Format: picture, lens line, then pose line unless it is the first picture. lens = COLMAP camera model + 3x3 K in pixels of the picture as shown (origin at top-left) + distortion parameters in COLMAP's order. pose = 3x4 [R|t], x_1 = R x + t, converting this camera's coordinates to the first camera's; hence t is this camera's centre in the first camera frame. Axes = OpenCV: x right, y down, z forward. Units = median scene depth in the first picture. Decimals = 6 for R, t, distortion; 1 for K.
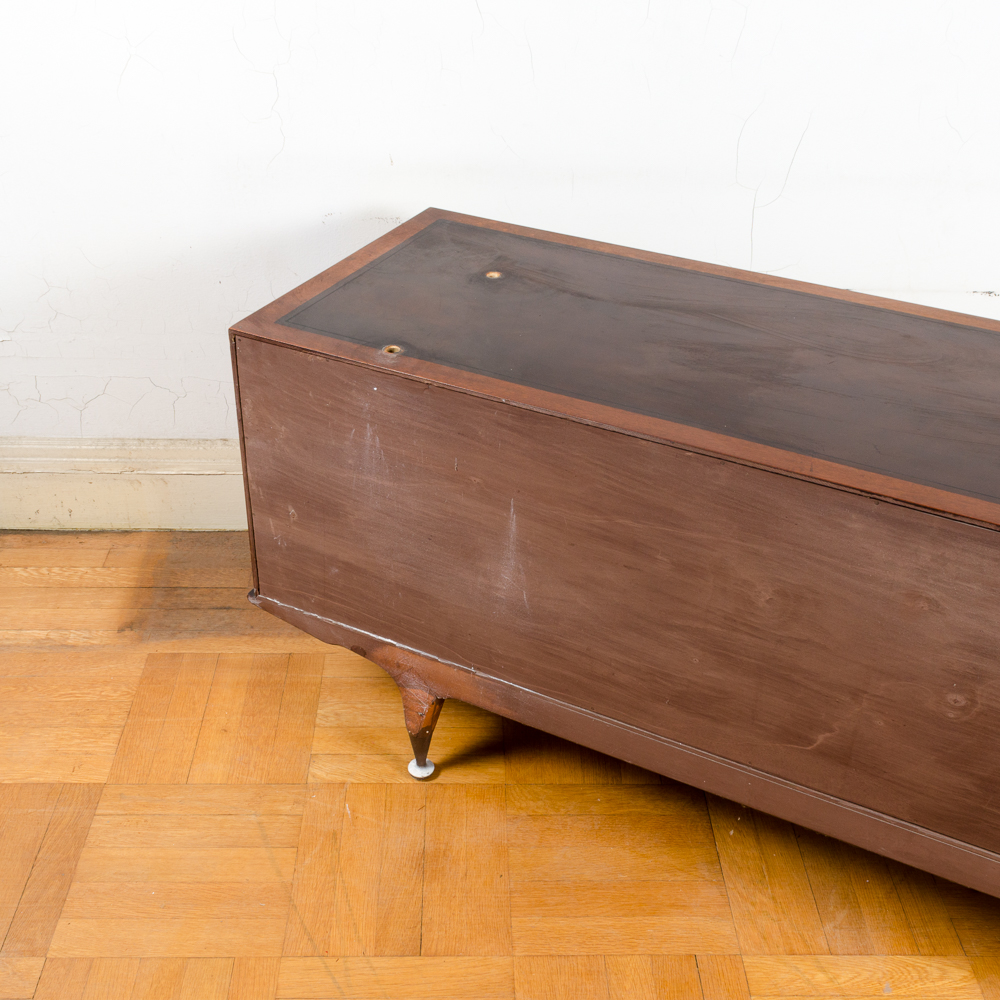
lens RADIAL K [[1142.7, 0, 497.2], [0, 1142.7, 507.4], [0, 0, 1]] dist [0.003363, 0.000000]
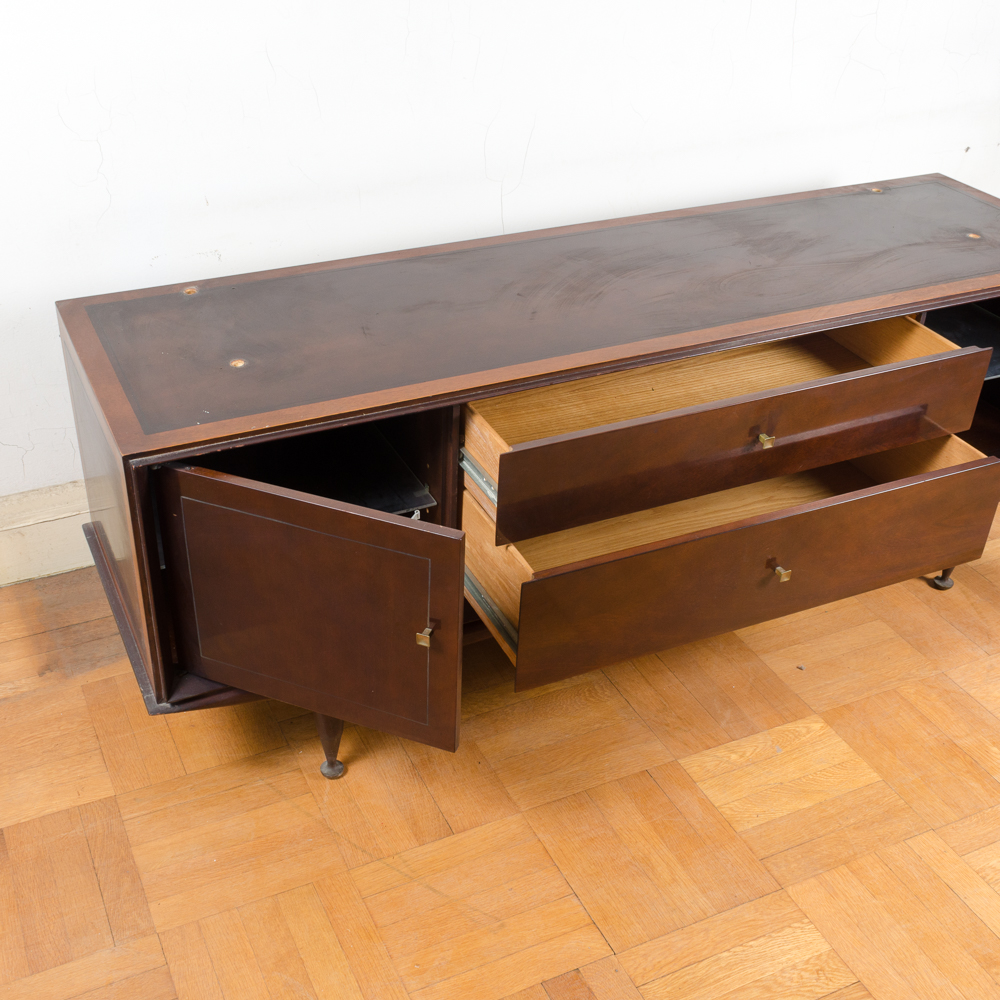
lens RADIAL K [[1221.4, 0, 440.1], [0, 1221.4, 496.0], [0, 0, 1]] dist [-0.011320, 0.000000]
pose [[0.925144, -0.221915, 0.307998, -0.333857], [0.223285, 0.974252, 0.031269, -0.007067], [-0.307007, 0.039843, 0.950873, -0.217904]]
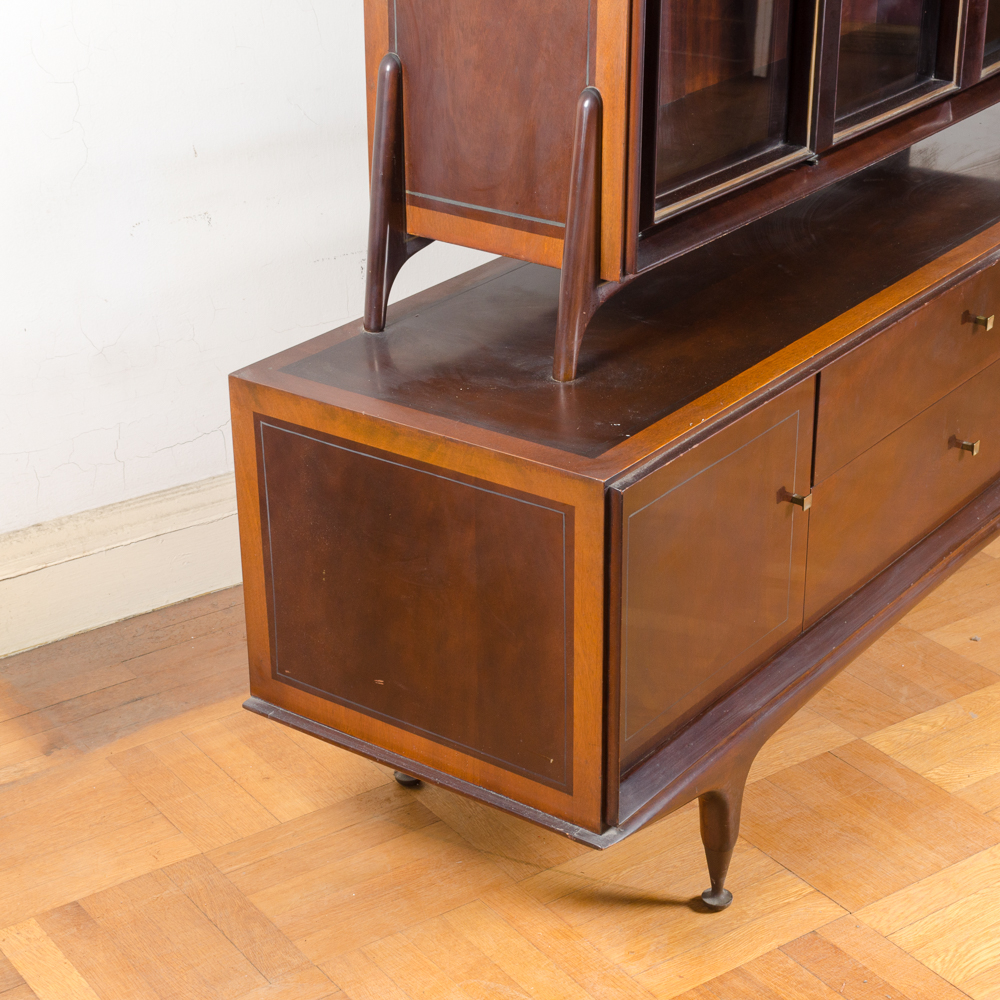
lens RADIAL K [[2044.0, 0, 467.8], [0, 2044.0, 494.7], [0, 0, 1]] dist [0.013070, 0.000000]
pose [[0.844719, -0.266922, 0.463900, -0.789323], [0.334298, 0.940022, -0.067848, 0.148879], [-0.417966, 0.212394, 0.883286, -0.518314]]
